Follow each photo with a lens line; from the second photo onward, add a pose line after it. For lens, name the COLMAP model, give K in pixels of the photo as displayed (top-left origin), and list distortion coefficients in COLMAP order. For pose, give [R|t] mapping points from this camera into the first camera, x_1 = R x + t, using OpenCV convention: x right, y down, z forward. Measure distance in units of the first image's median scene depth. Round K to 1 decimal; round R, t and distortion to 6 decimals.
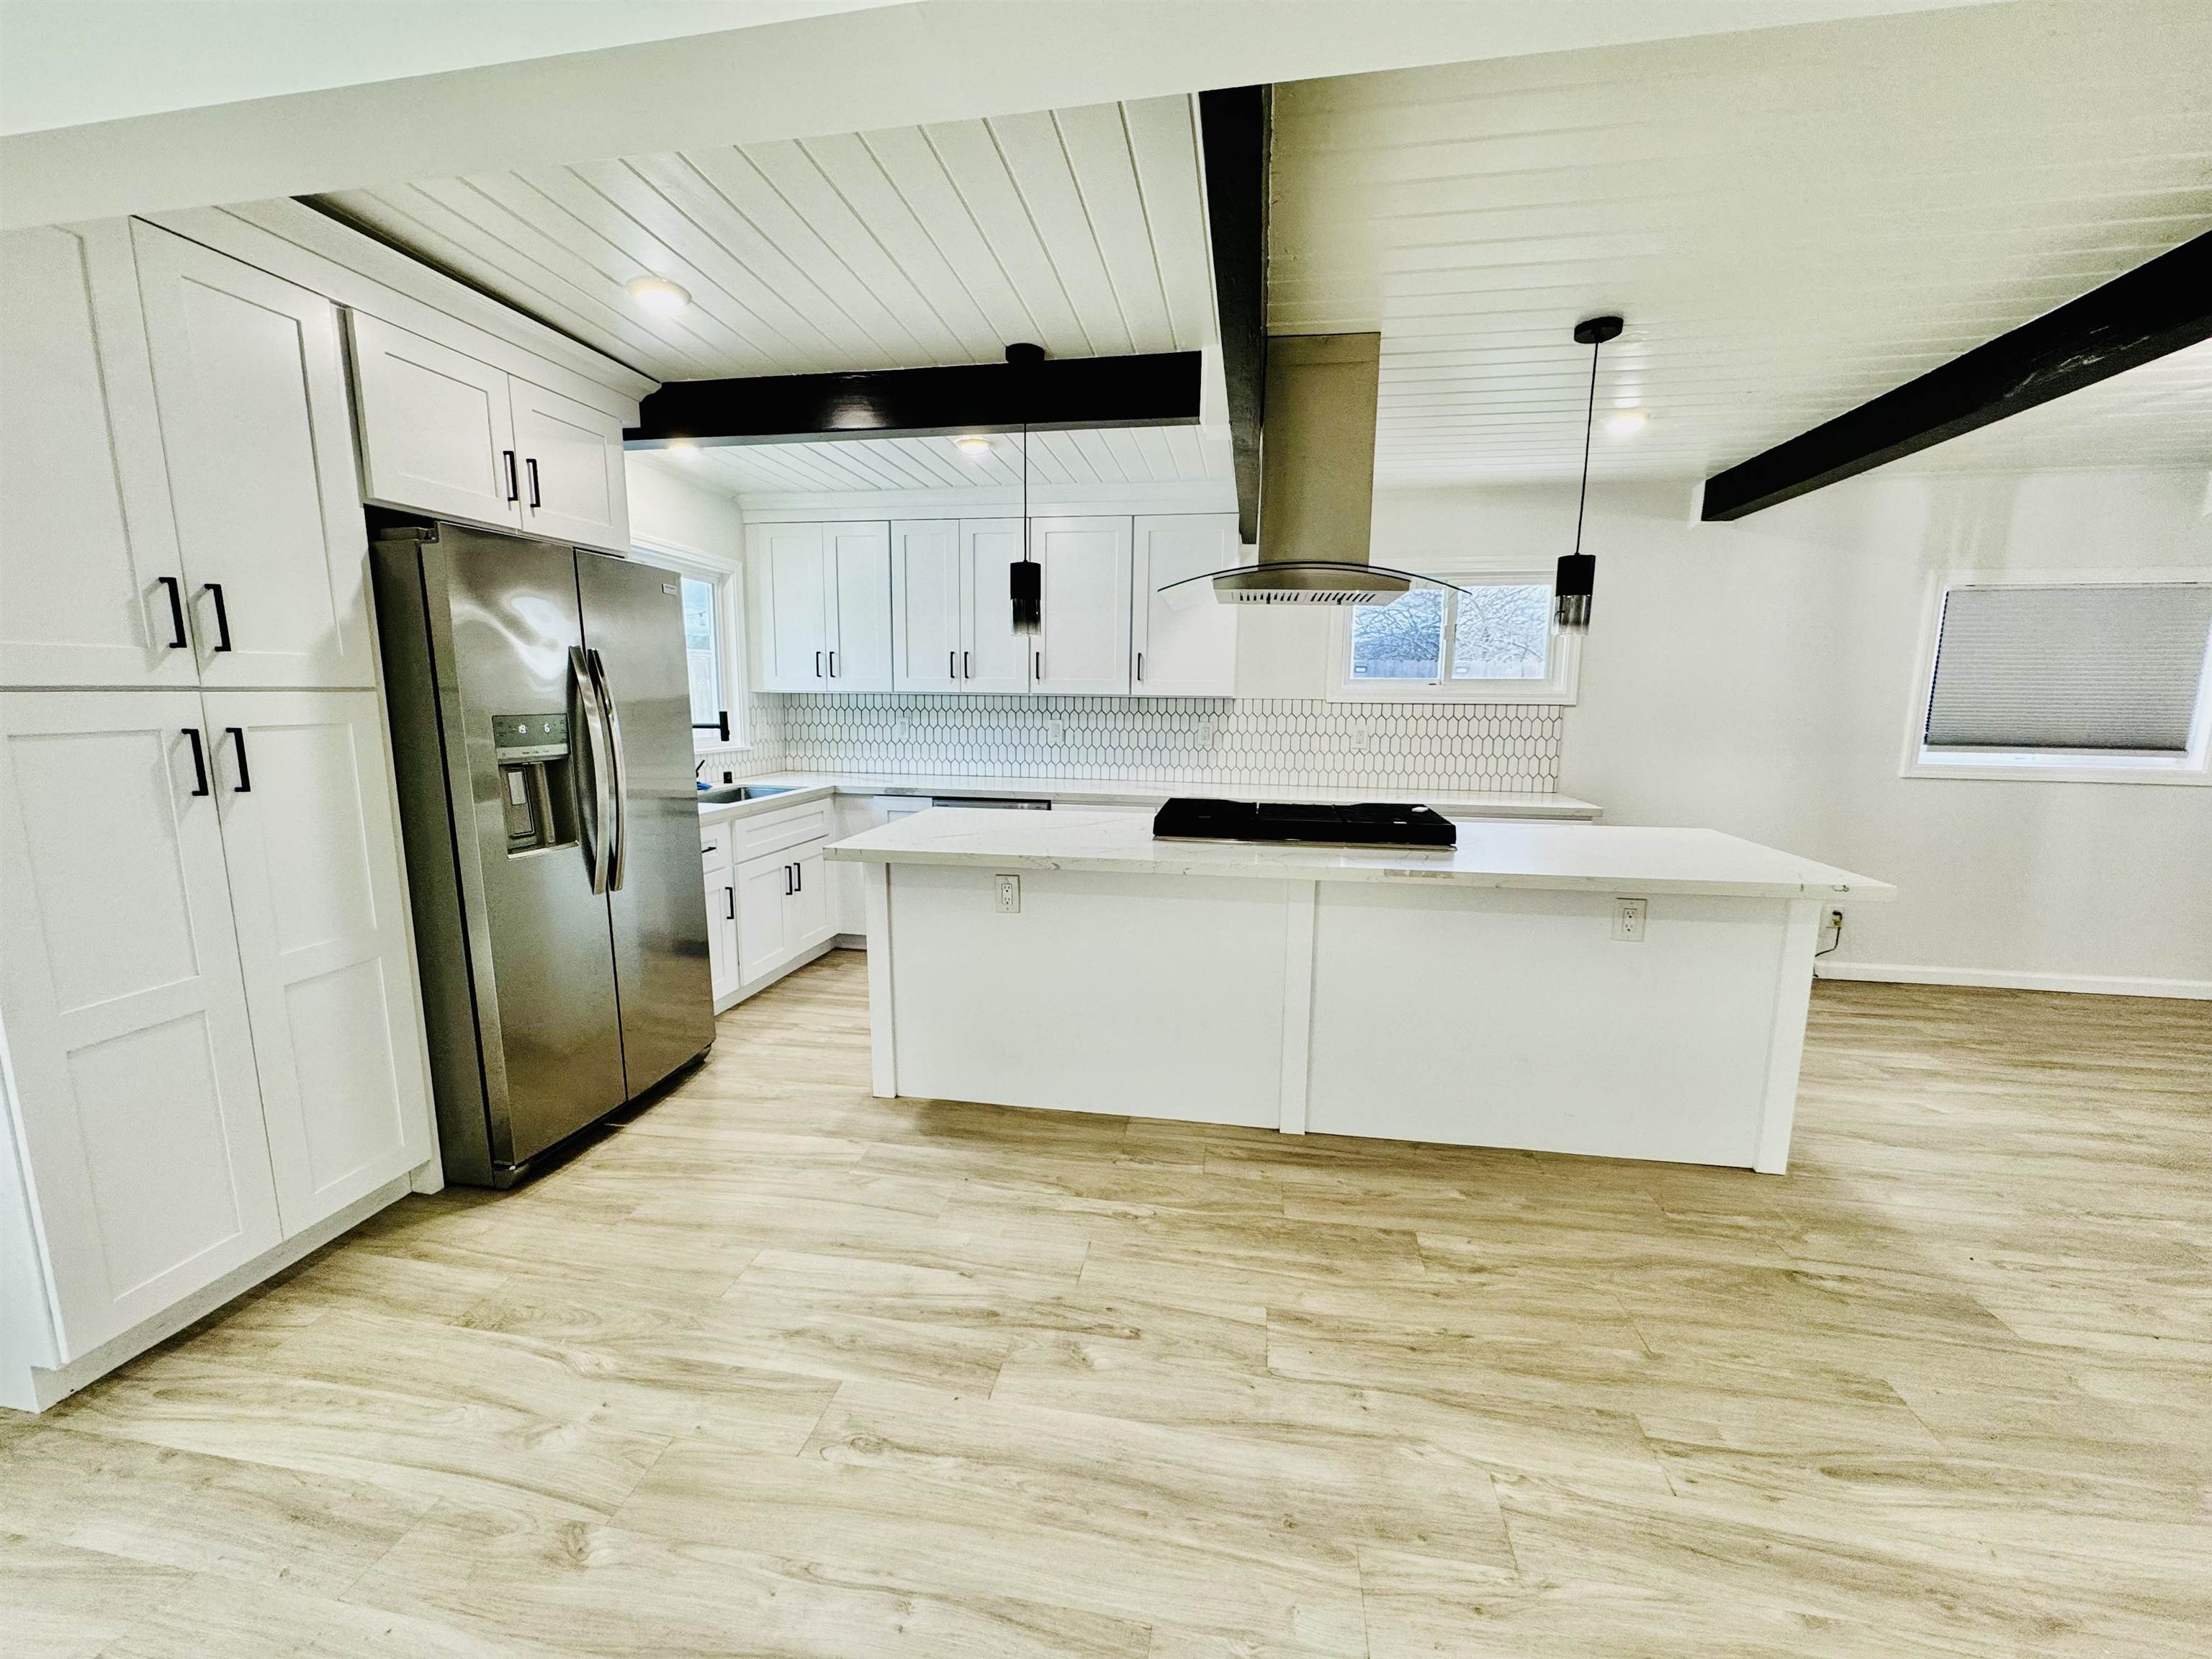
lens RADIAL K [[876.3, 0, 1104.4], [0, 876.3, 827.7], [0, 0, 1]] dist [-0.002007, 0.000256]
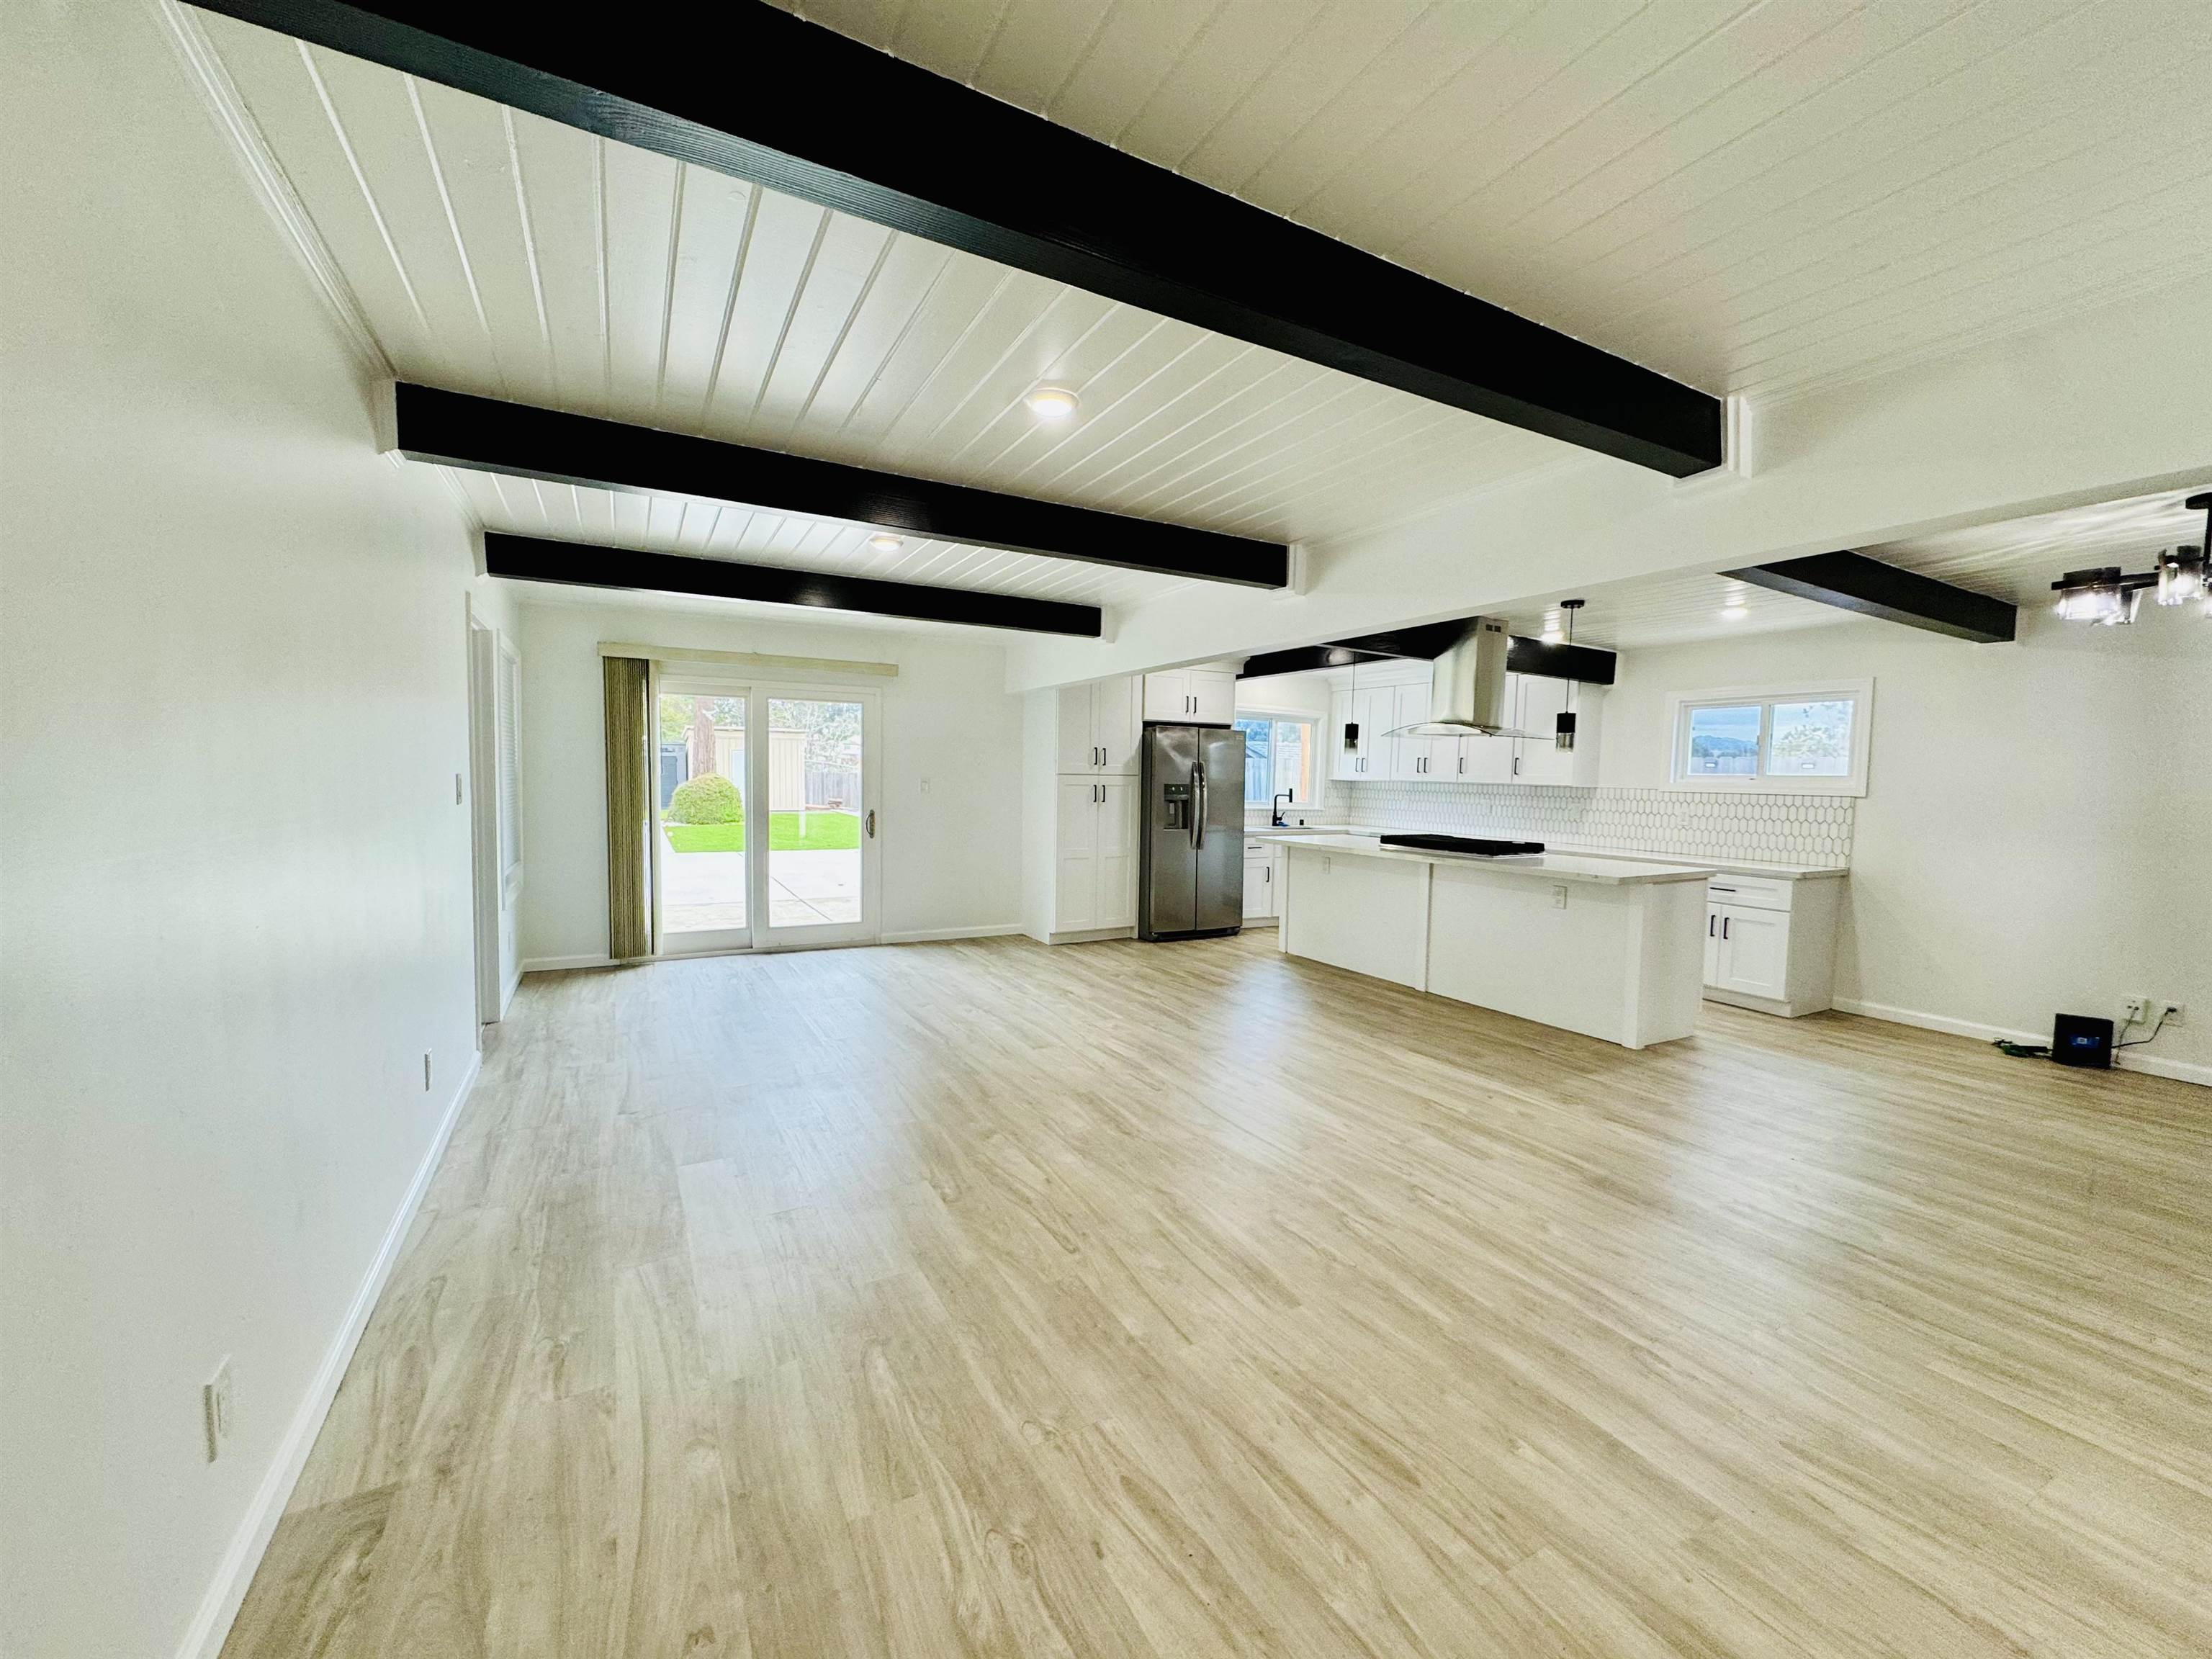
lens RADIAL K [[876.3, 0, 1104.5], [0, 876.3, 823.7], [0, 0, 1]] dist [-0.002007, 0.000256]
pose [[0.628063, 0.049129, -0.776610, 1.296511], [-0.133704, 0.989976, -0.045502, 0.147641], [0.766590, 0.132414, 0.628336, -0.898949]]
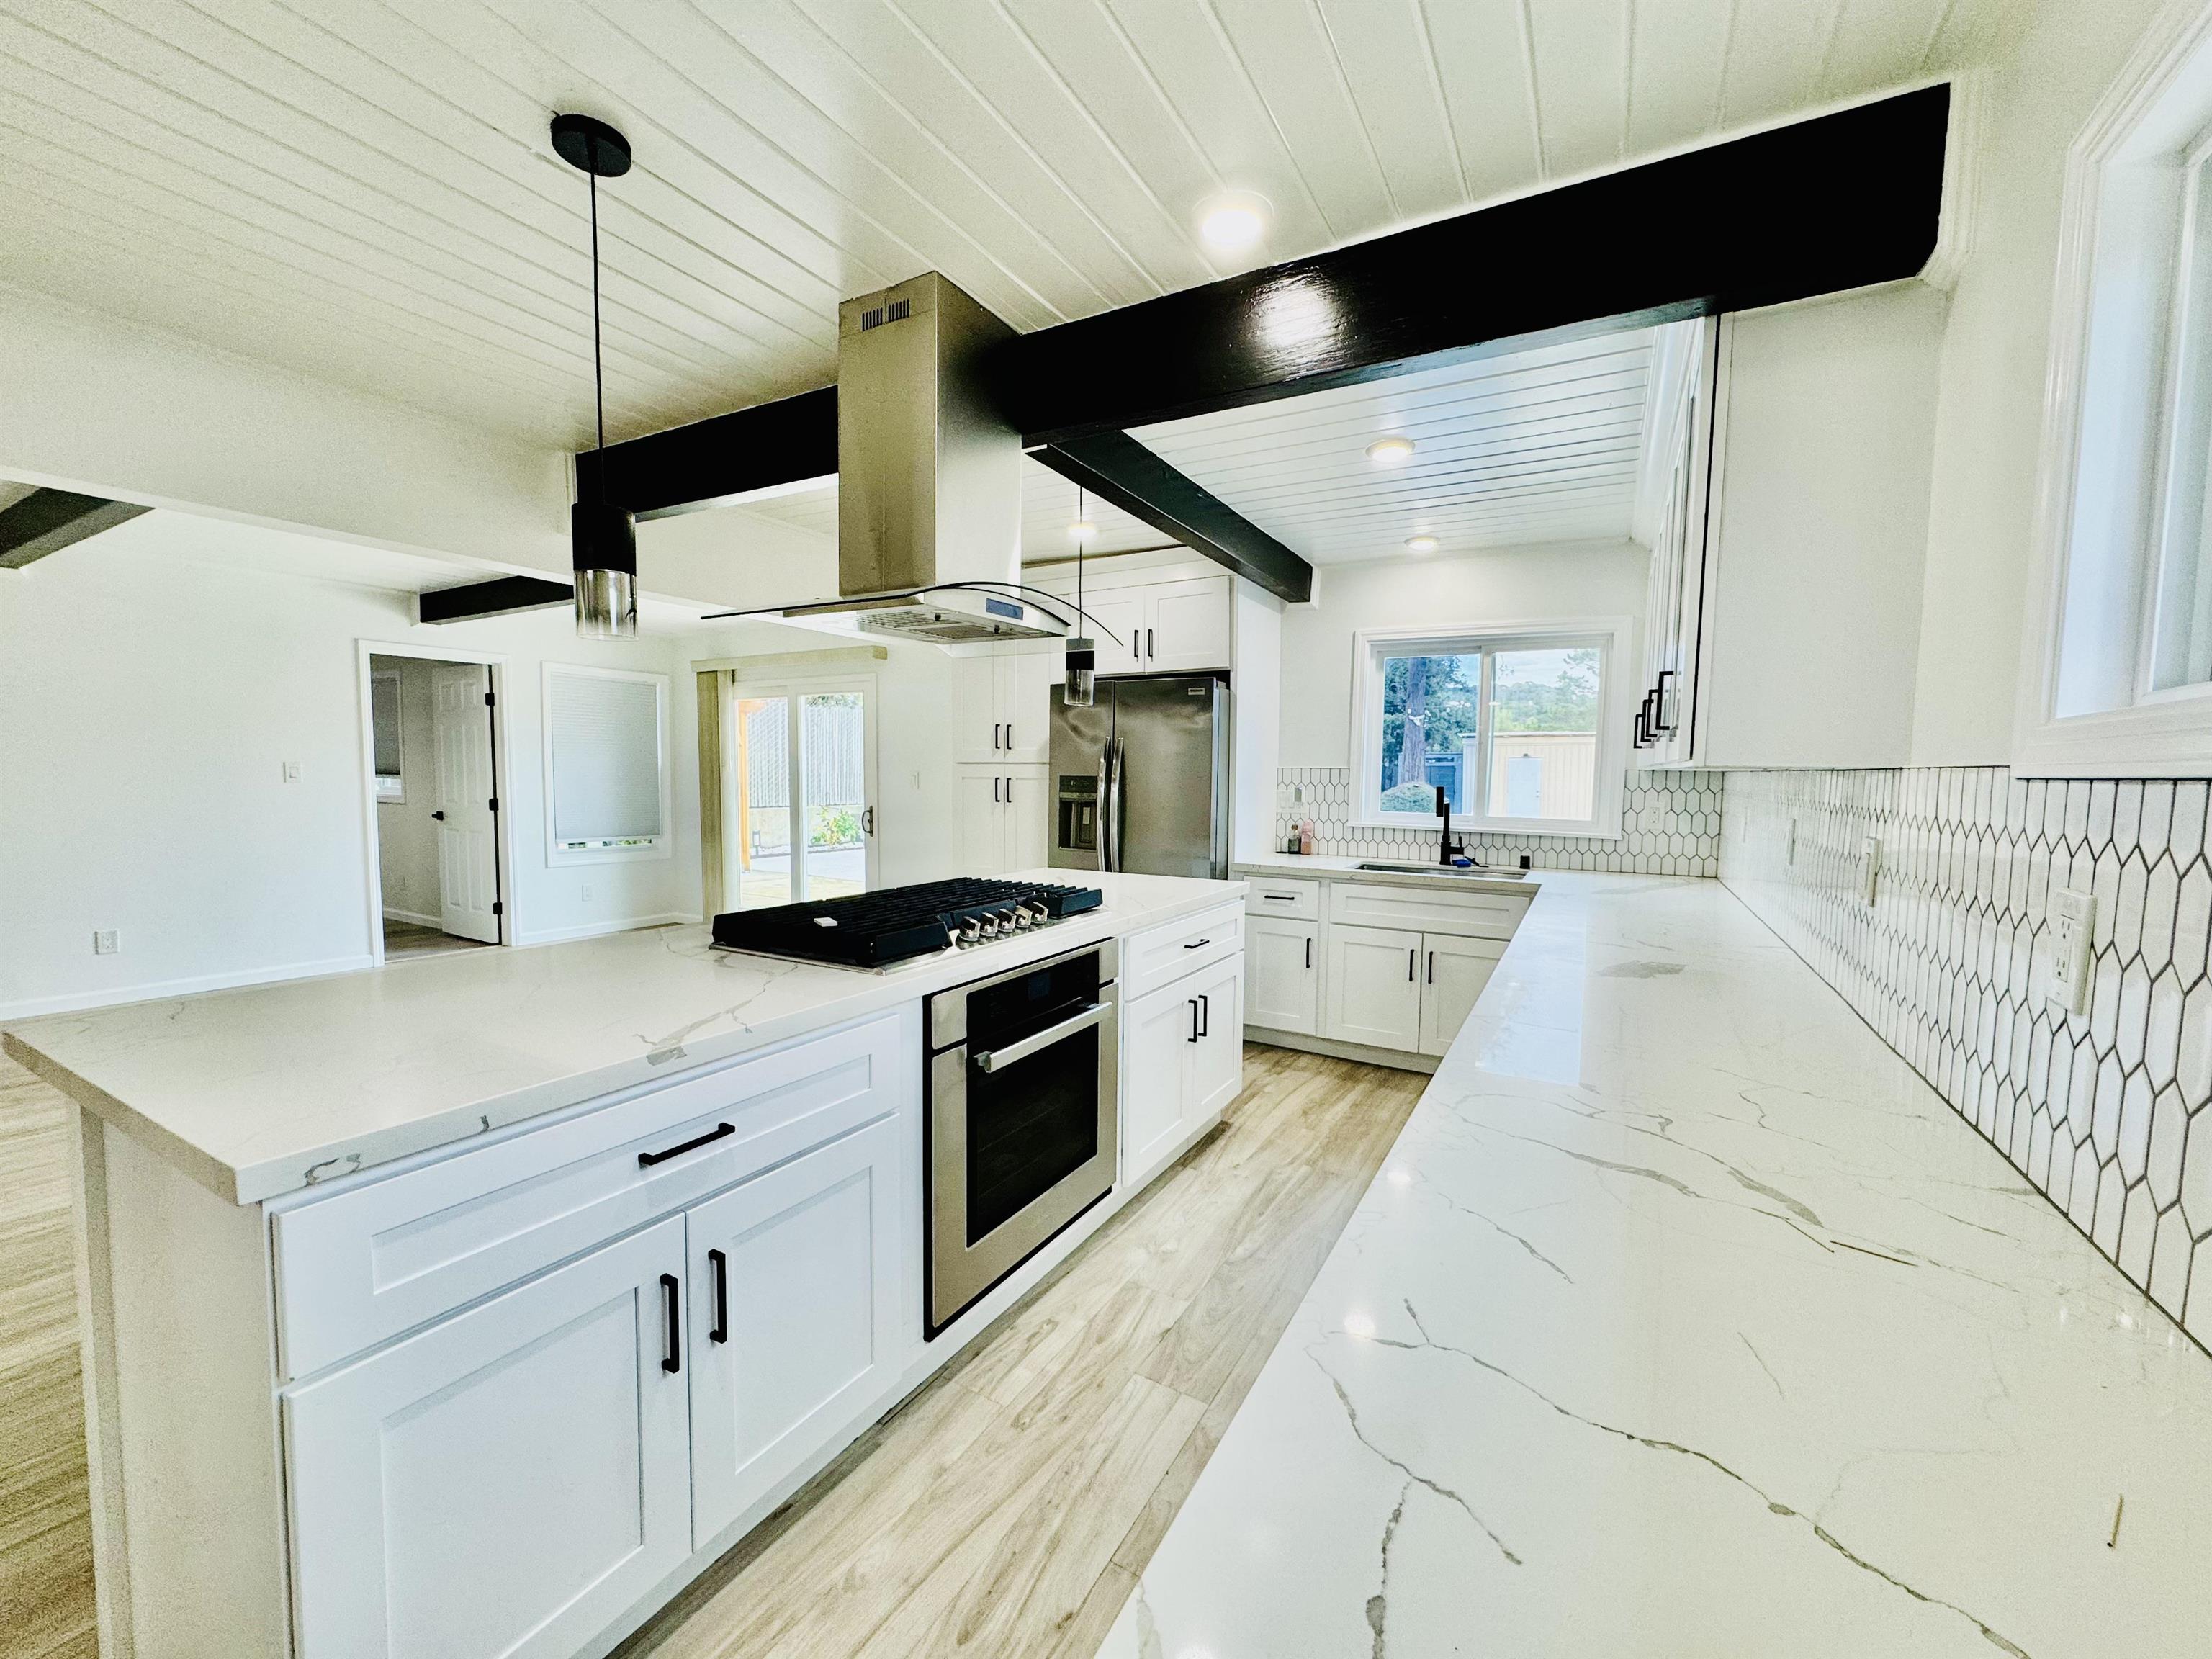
lens RADIAL K [[876.3, 0, 1111.3], [0, 876.3, 827.2], [0, 0, 1]] dist [-0.002007, 0.000256]
pose [[-0.335424, 0.045408, -0.940972, 0.910583], [-0.158619, 0.981855, 0.103923, -0.191409], [0.928618, 0.184114, -0.322136, 1.420196]]
